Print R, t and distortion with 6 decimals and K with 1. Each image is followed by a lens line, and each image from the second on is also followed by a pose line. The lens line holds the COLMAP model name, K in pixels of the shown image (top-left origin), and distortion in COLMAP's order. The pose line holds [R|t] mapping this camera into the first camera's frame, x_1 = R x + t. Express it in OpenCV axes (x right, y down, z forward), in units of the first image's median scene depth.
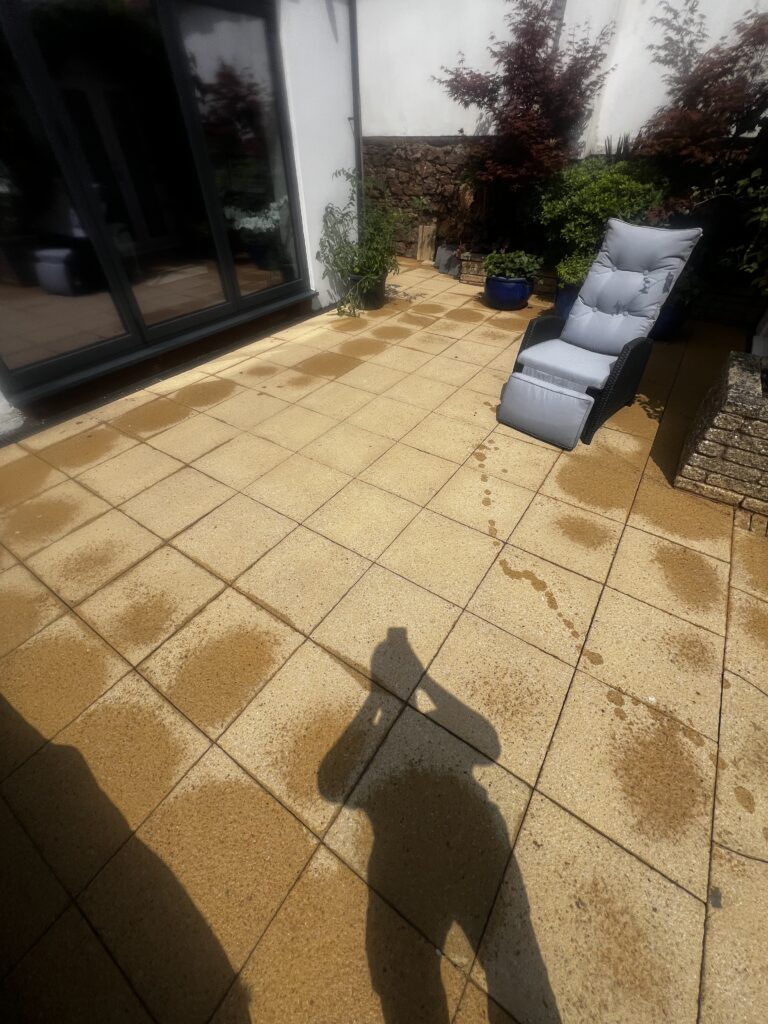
lens RADIAL K [[409.3, 0, 382.5], [0, 409.3, 511.1], [0, 0, 1]] dist [-0.003278, 0.000619]
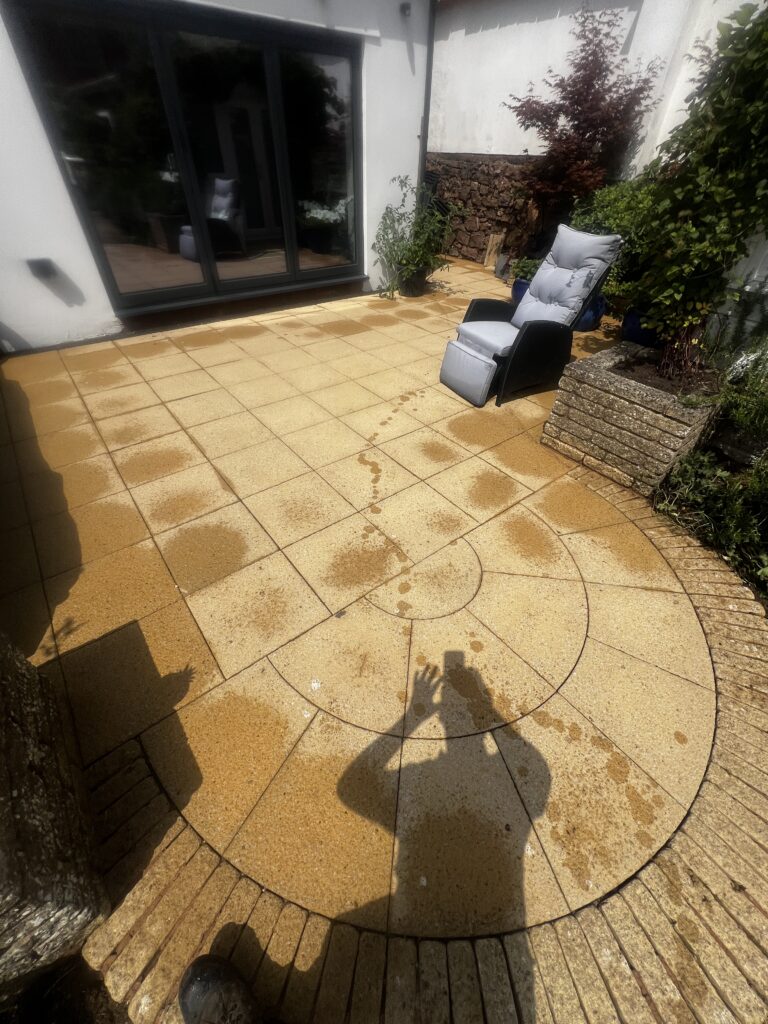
lens RADIAL K [[409.3, 0, 386.3], [0, 409.3, 512.9], [0, 0, 1]] dist [-0.003278, 0.000619]
pose [[0.952359, 0.225138, -0.205731, 0.505775], [-0.229568, 0.973290, 0.002400, 0.213054], [0.200776, 0.044944, 0.978606, -0.225679]]
